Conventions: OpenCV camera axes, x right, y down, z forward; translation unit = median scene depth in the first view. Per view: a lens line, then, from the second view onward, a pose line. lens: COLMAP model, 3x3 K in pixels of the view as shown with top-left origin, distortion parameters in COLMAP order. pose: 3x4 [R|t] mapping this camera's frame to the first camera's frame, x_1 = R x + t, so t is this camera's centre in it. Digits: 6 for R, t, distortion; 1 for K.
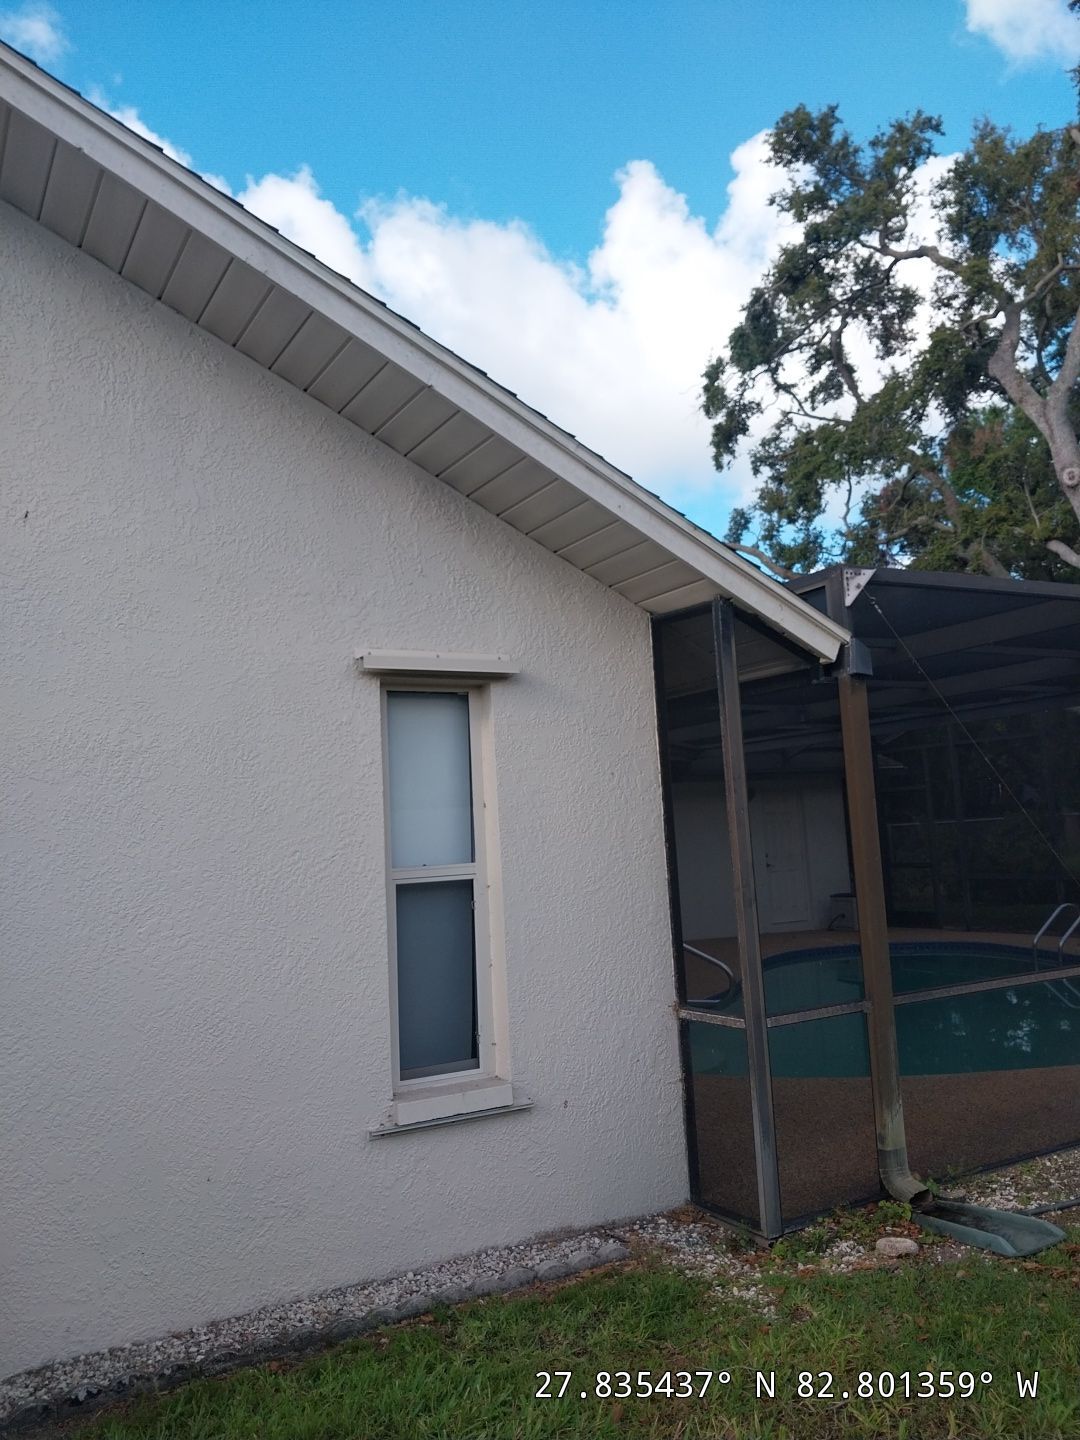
lens RADIAL K [[1109.8, 0, 547.1], [0, 1109.8, 714.6], [0, 0, 1]] dist [-0.012428, -0.016263]
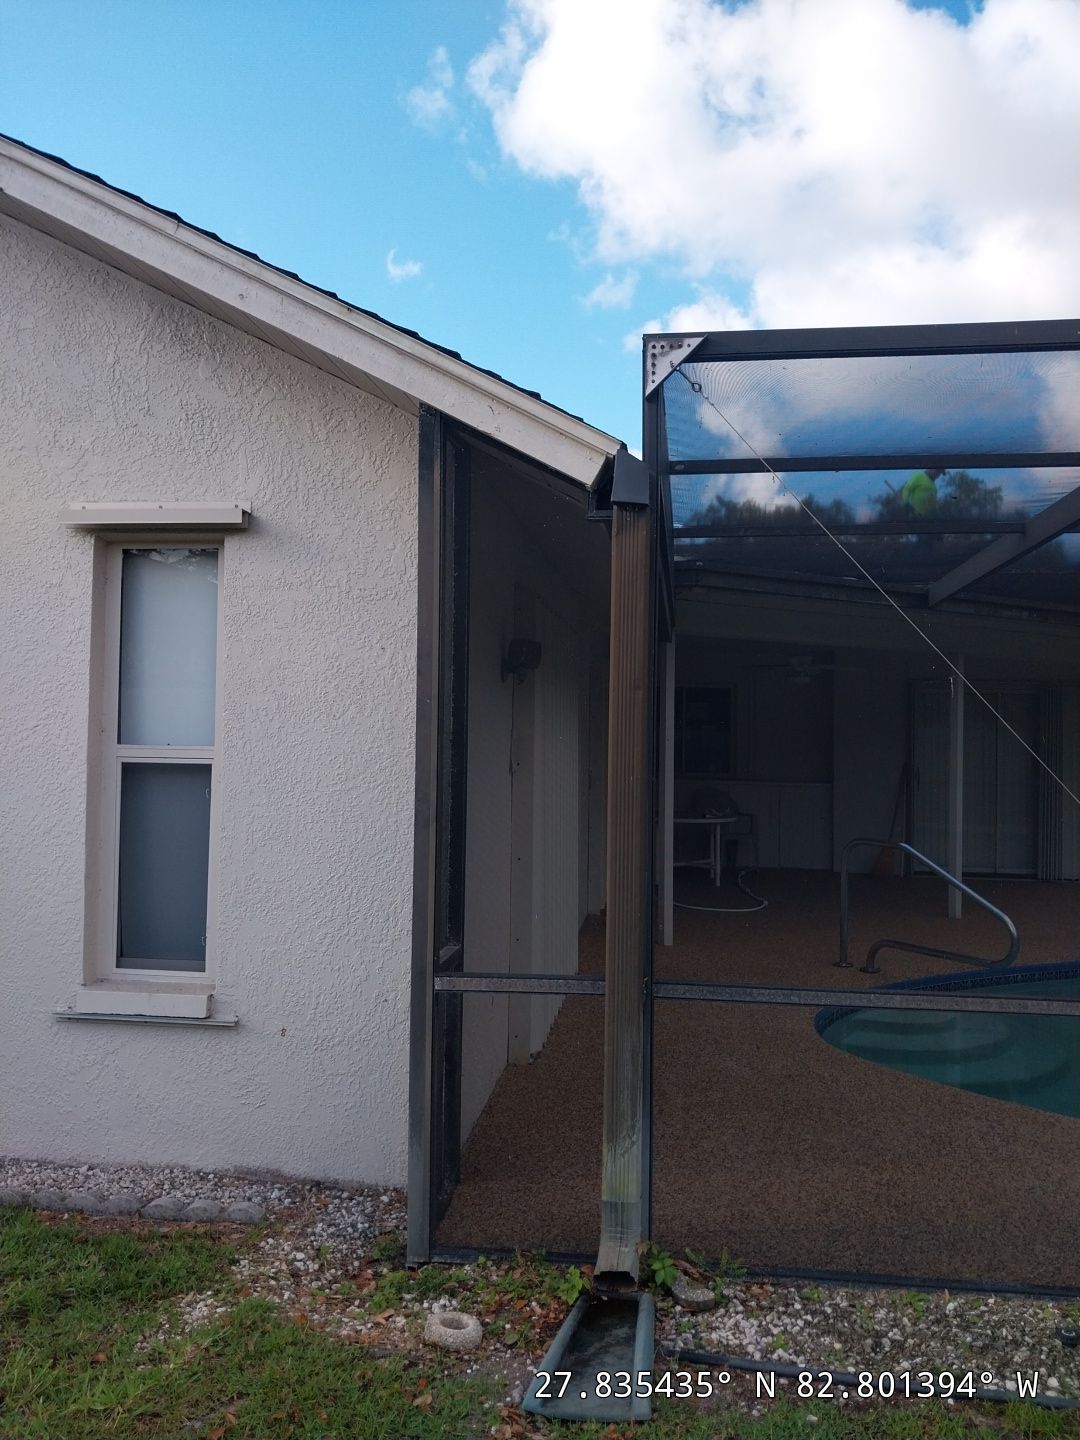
lens RADIAL K [[1141.4, 0, 537.0], [0, 1141.4, 721.8], [0, 0, 1]] dist [0.031882, -0.055022]
pose [[0.807120, 0.061009, -0.587227, 0.691958], [0.011585, 0.992818, 0.119071, 0.011121], [0.590274, -0.102907, 0.800617, 0.442271]]
